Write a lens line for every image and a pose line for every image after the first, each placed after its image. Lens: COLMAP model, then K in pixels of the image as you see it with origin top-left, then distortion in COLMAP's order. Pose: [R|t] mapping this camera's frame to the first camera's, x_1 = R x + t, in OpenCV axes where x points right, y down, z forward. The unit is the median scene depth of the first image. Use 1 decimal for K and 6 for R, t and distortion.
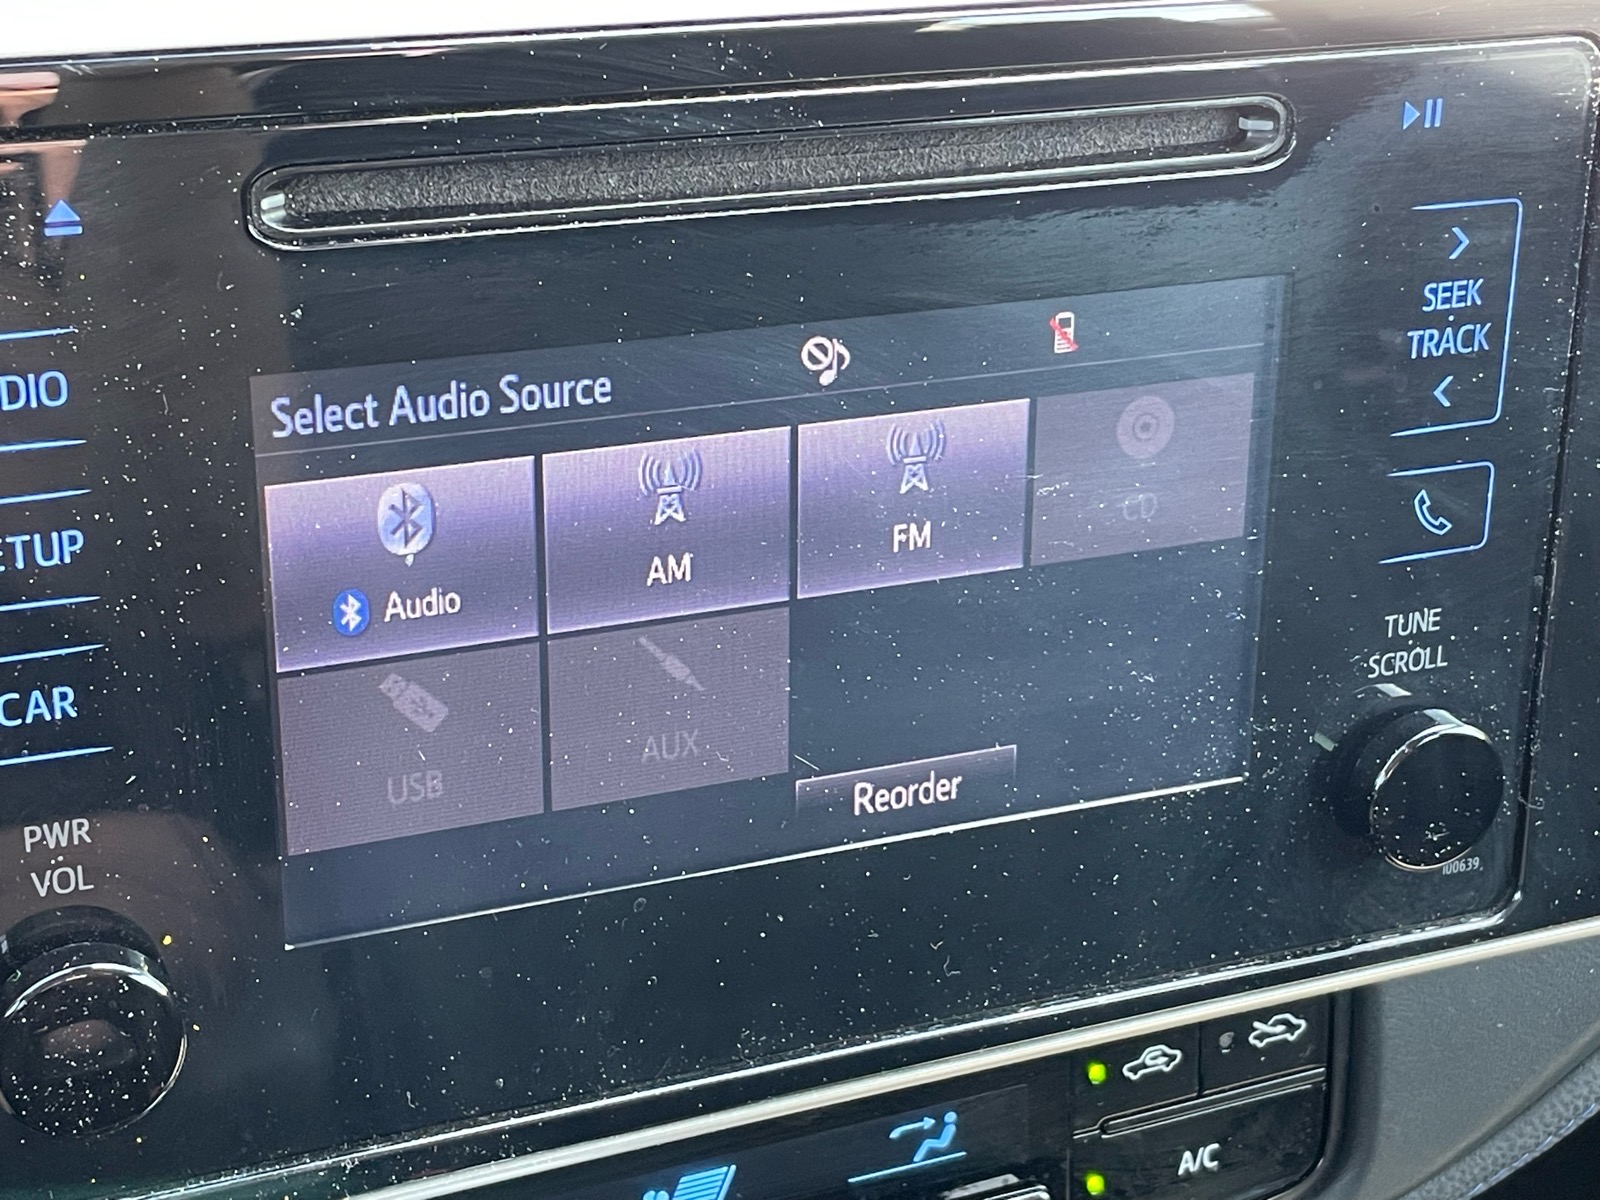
lens RADIAL K [[2692.8, 0, 802.3], [0, 2692.8, 593.1], [0, 0, 1]] dist [0.097578, 0.000000]
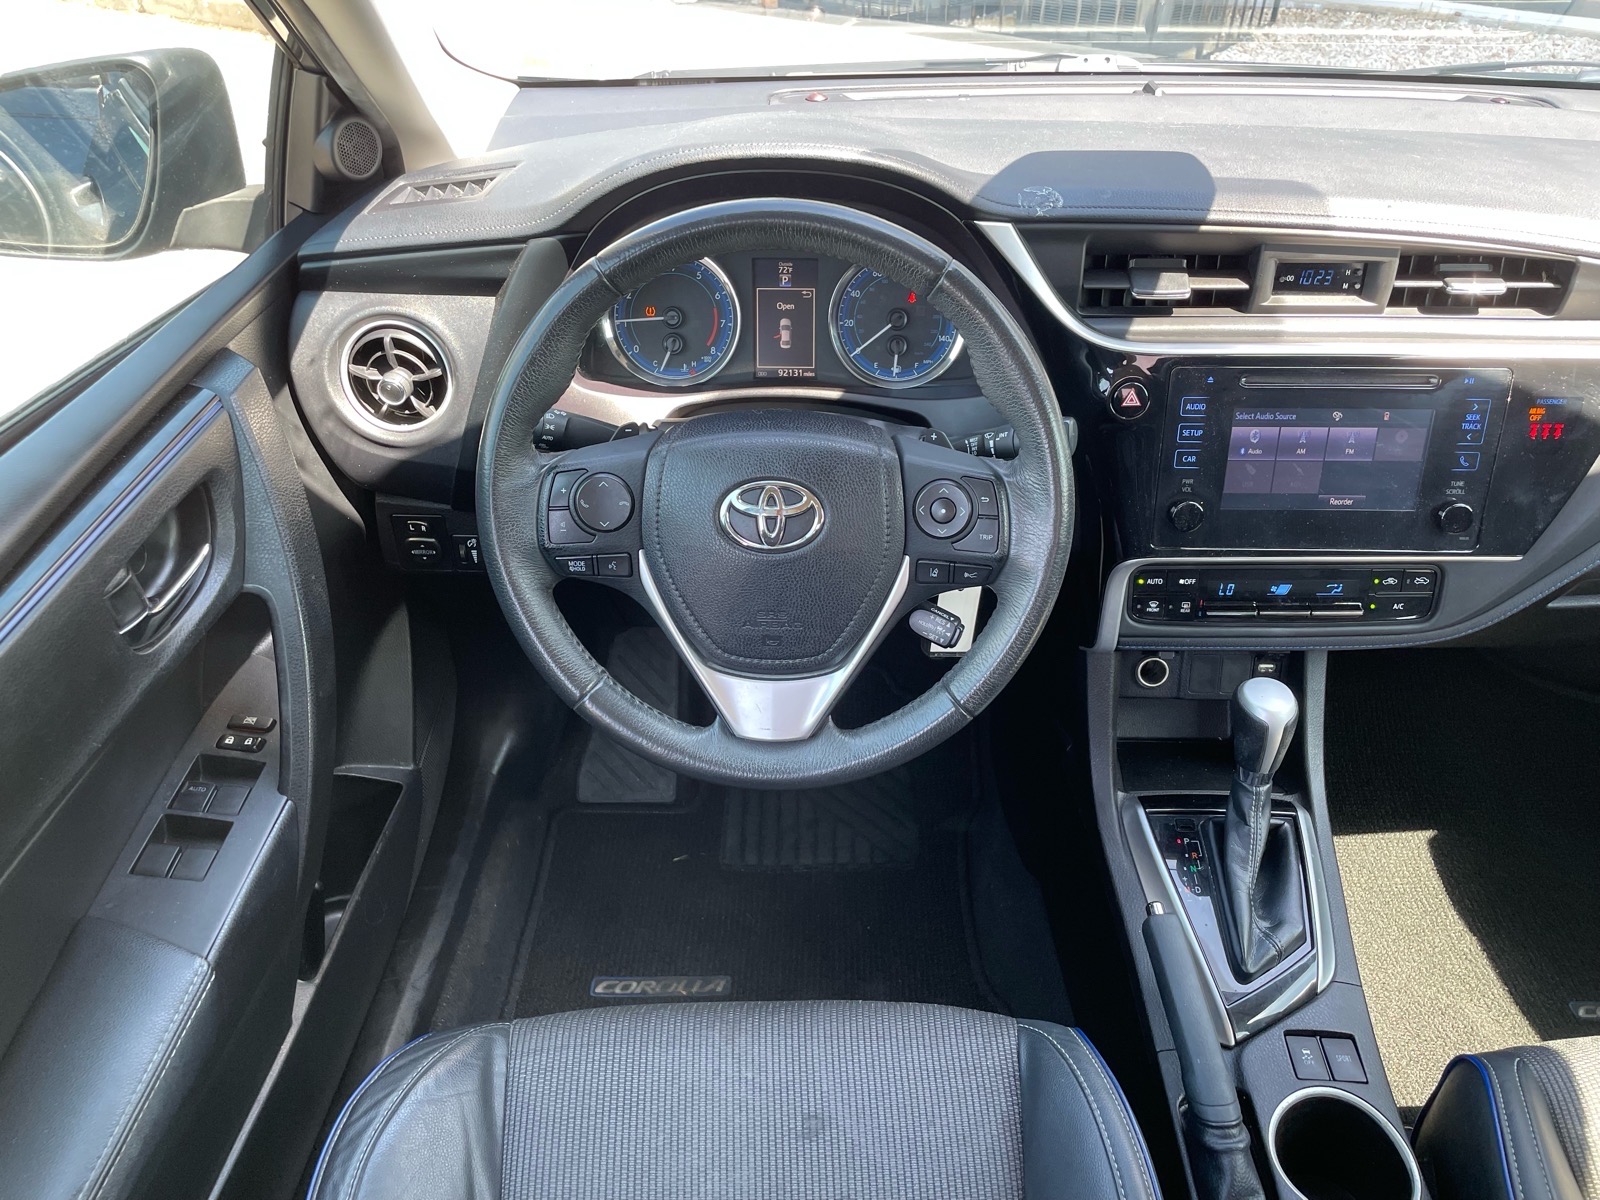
lens RADIAL K [[1209.2, 0, 795.0], [0, 1209.2, 606.3], [0, 0, 1]] dist [0.026649, -0.049523]
pose [[0.908978, 0.144556, -0.390977, 0.025717], [-0.139659, 0.989346, 0.041099, 0.339792], [0.392753, 0.017246, 0.919482, -1.659125]]
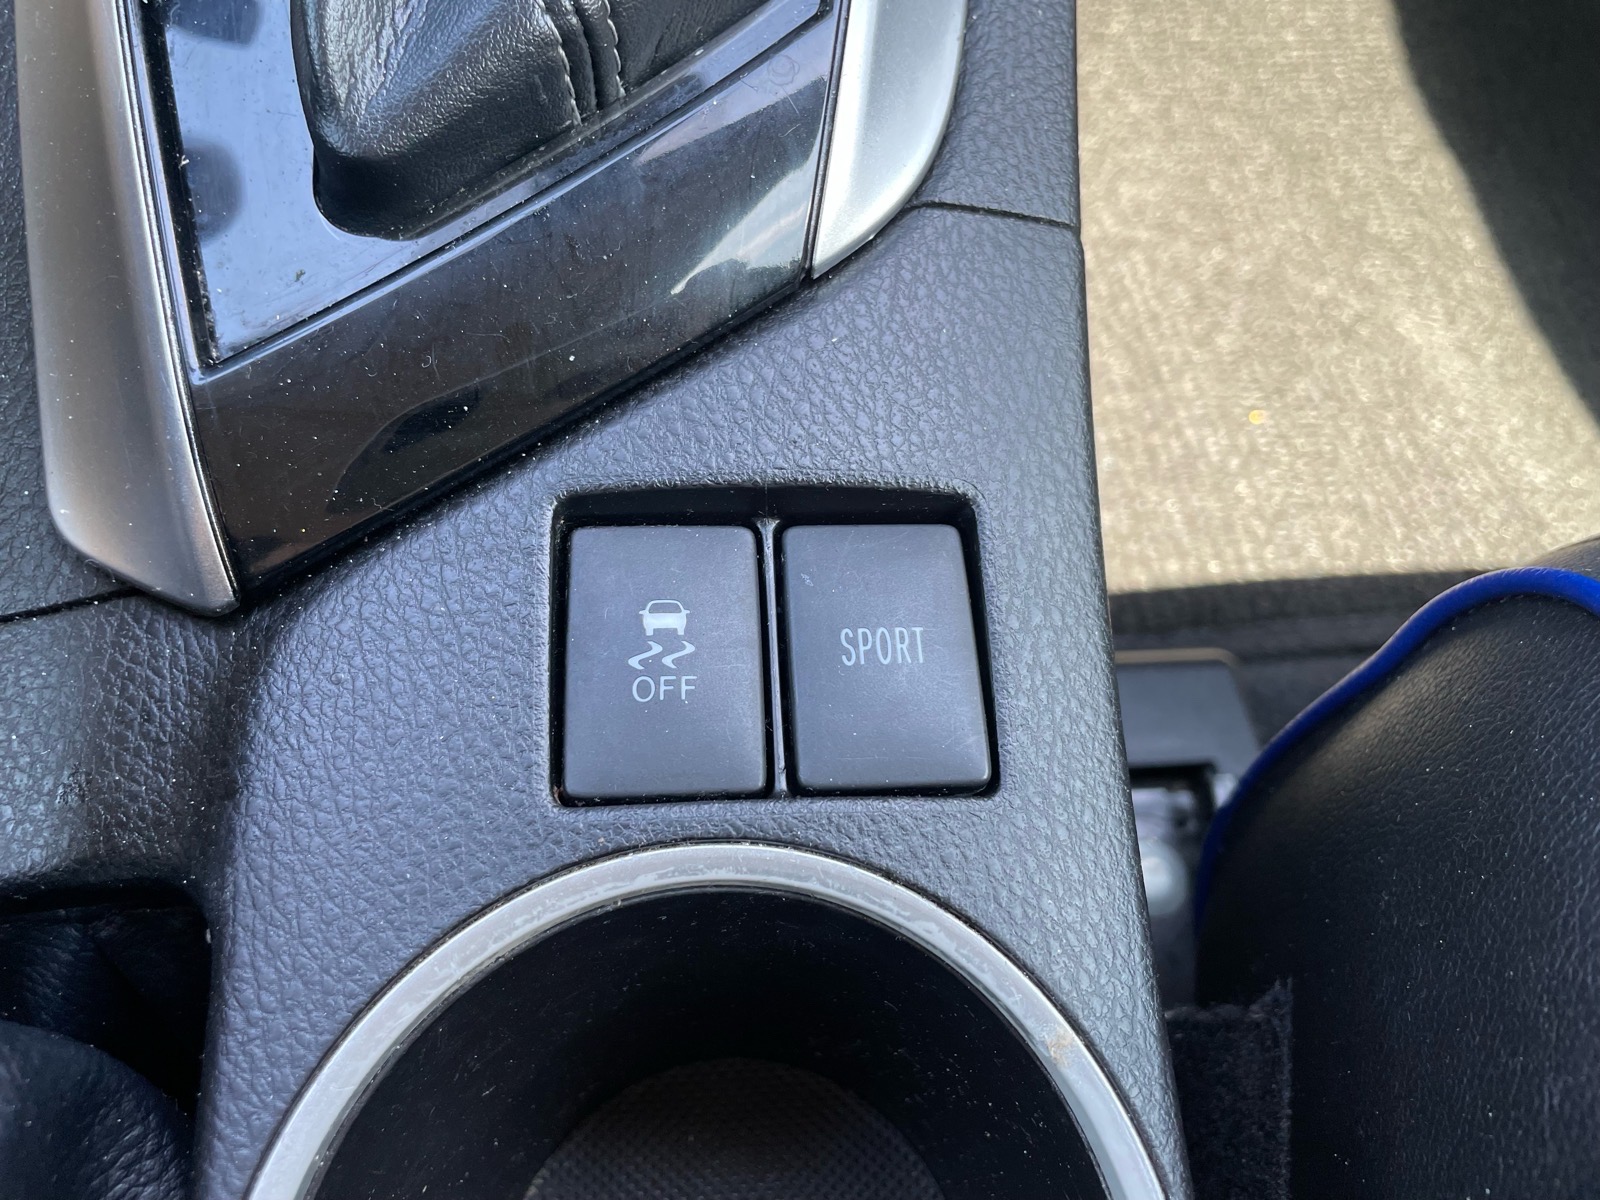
lens RADIAL K [[1209.2, 0, 795.3], [0, 1209.2, 605.0], [0, 0, 1]] dist [0.026649, -0.049523]
pose [[0.952356, 0.257531, -0.163387, 0.233601], [-0.138633, 0.842710, 0.520212, 0.945784], [0.271659, -0.472776, 0.838263, 0.612749]]
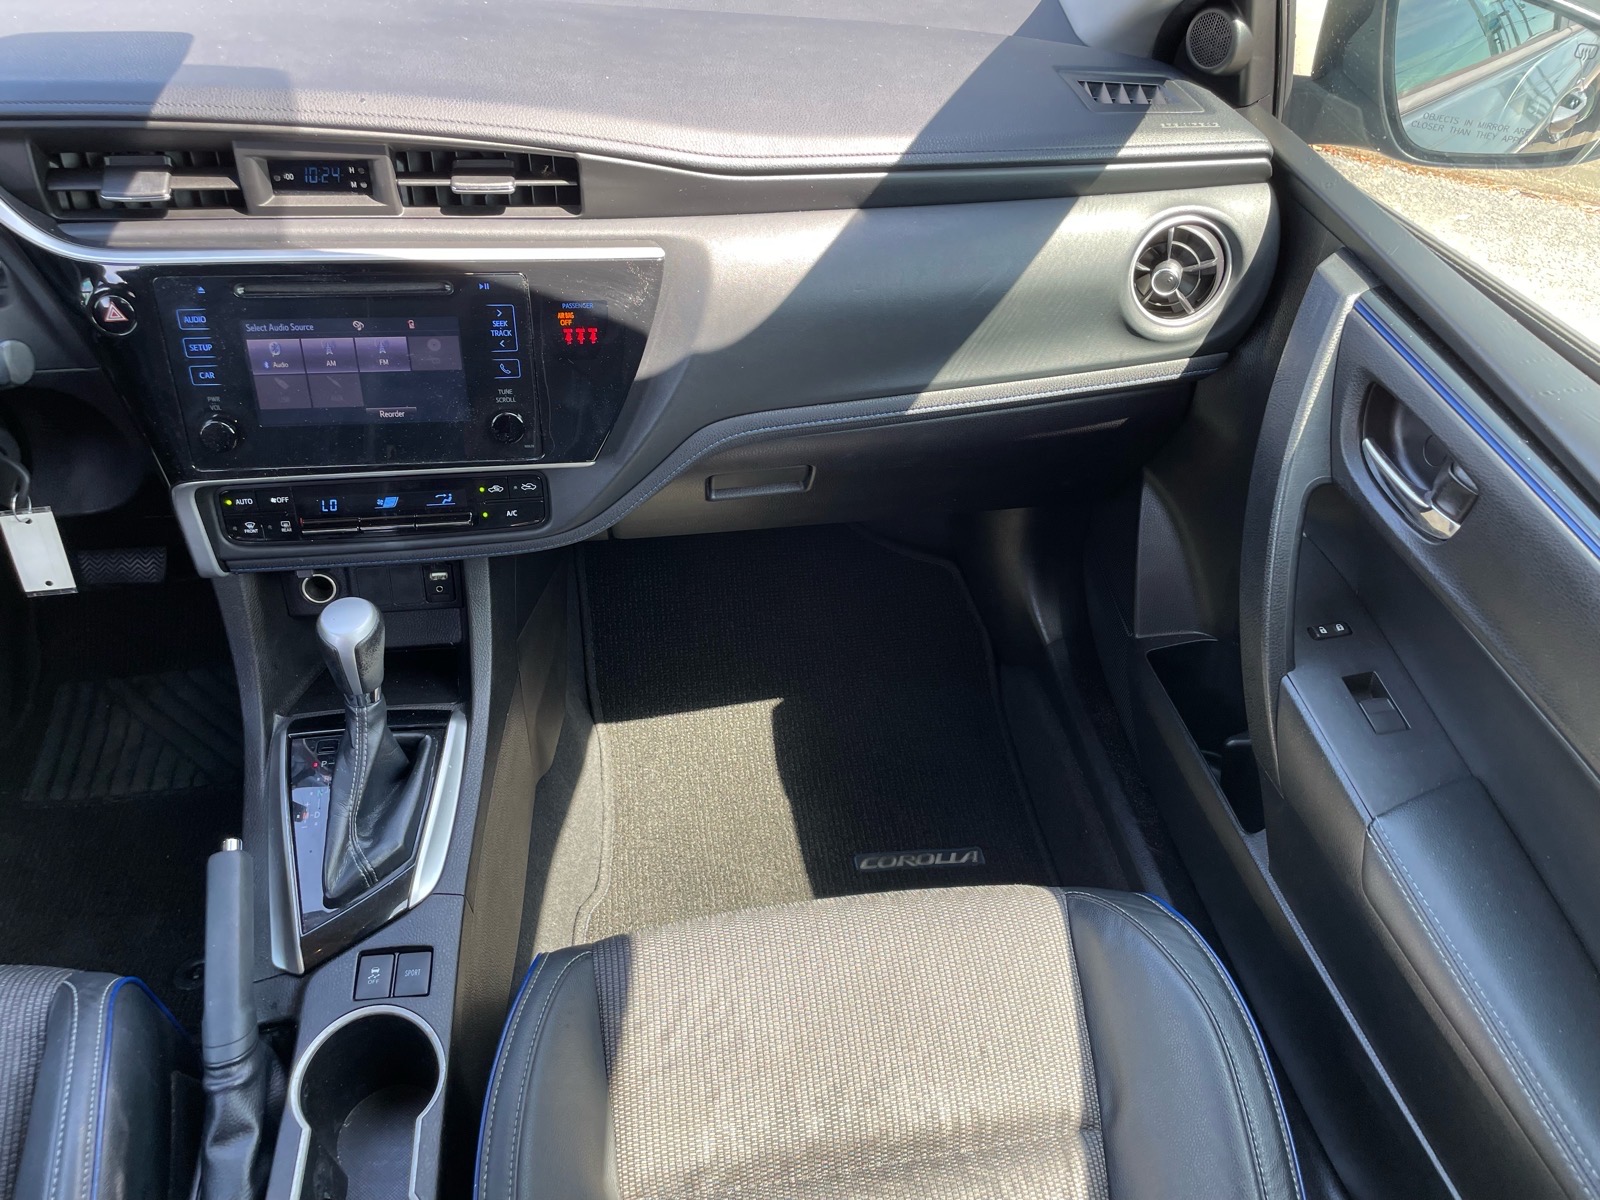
lens RADIAL K [[1209.2, 0, 834.3], [0, 1209.2, 589.8], [0, 0, 1]] dist [0.026649, -0.049523]
pose [[0.974457, 0.119811, -0.189942, 1.371725], [-0.096562, 0.987155, 0.127285, 0.030626], [0.202753, -0.105692, 0.973509, -1.130512]]
